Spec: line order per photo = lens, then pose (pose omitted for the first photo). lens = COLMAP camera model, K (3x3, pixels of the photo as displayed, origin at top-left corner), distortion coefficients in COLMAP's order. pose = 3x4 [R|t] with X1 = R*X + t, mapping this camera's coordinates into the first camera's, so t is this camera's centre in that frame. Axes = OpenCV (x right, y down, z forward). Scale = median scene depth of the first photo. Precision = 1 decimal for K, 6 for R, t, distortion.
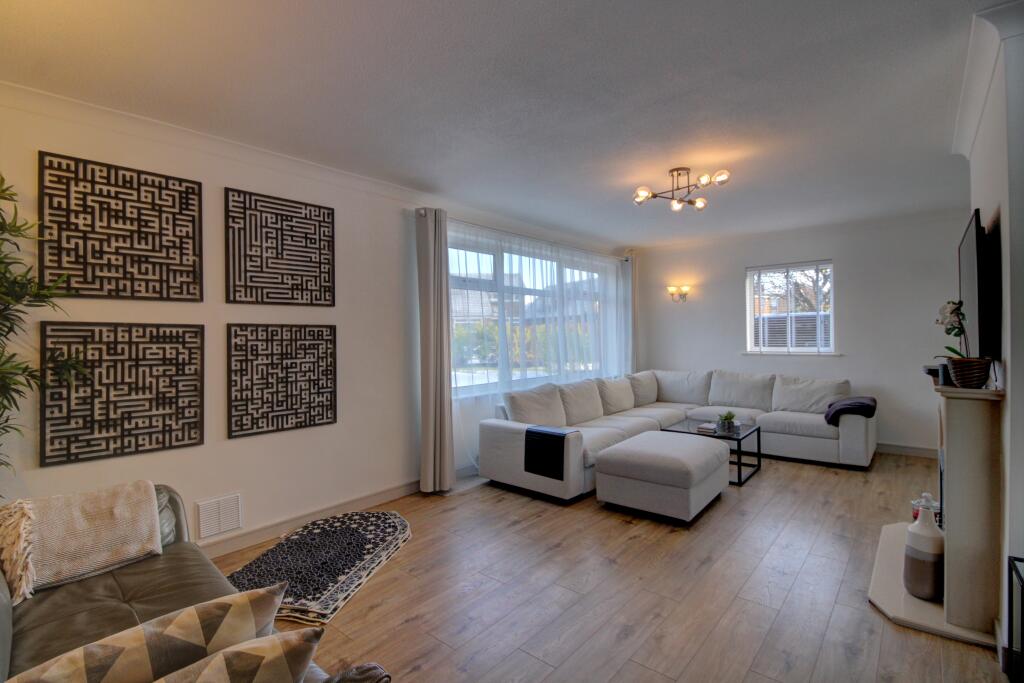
lens RADIAL K [[480.5, 0, 513.8], [0, 480.5, 334.5], [0, 0, 1]] dist [-0.001048, -0.000995]
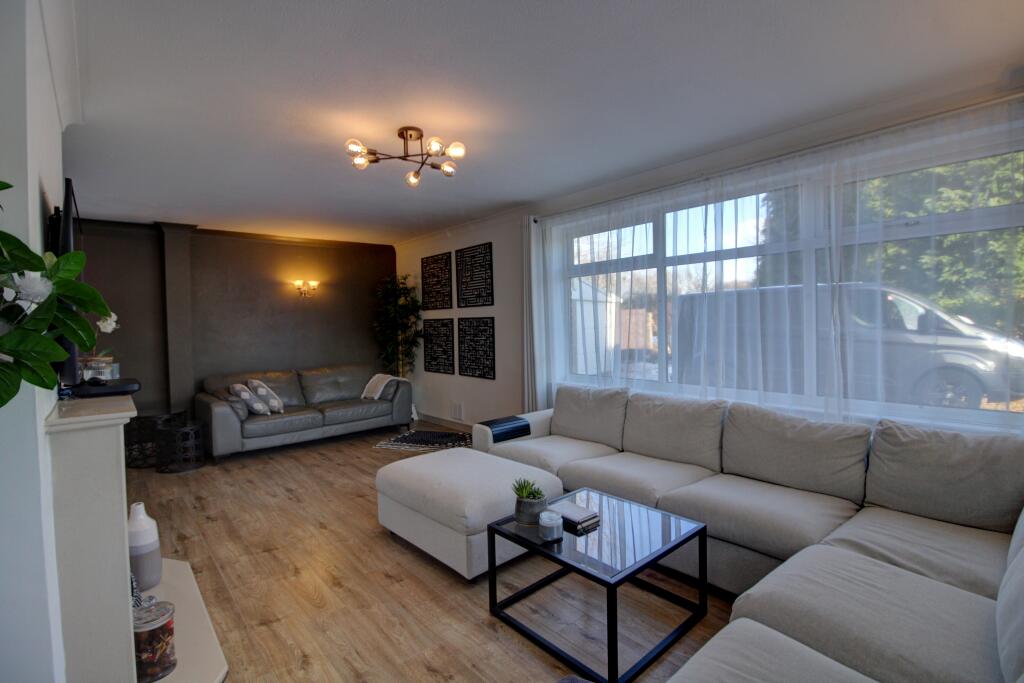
lens RADIAL K [[480.5, 0, 513.8], [0, 480.5, 334.5], [0, 0, 1]] dist [-0.001048, -0.000995]
pose [[-0.151153, 0.040202, -0.987693, 1.163368], [0.023457, 0.999037, 0.037074, -0.019235], [0.988232, -0.017565, -0.151950, 1.307154]]
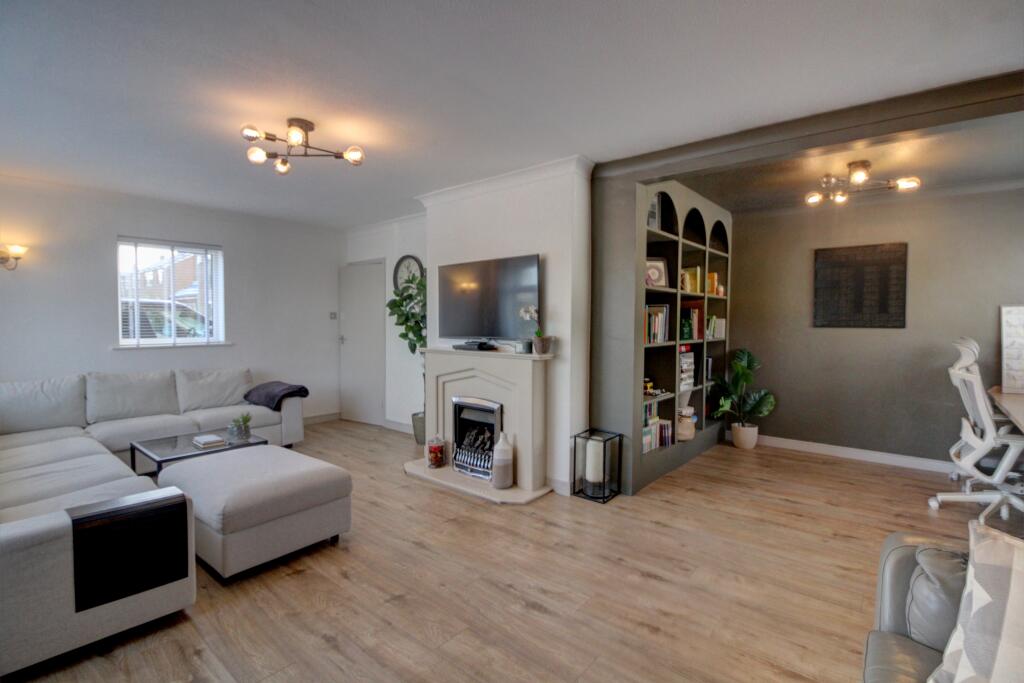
lens RADIAL K [[480.5, 0, 513.8], [0, 480.5, 334.5], [0, 0, 1]] dist [-0.001048, -0.000995]
pose [[-0.004300, -0.016673, 0.999852, -0.486662], [-0.002630, 0.999858, 0.016661, 0.005994], [-0.999987, -0.002558, -0.004343, 0.642164]]
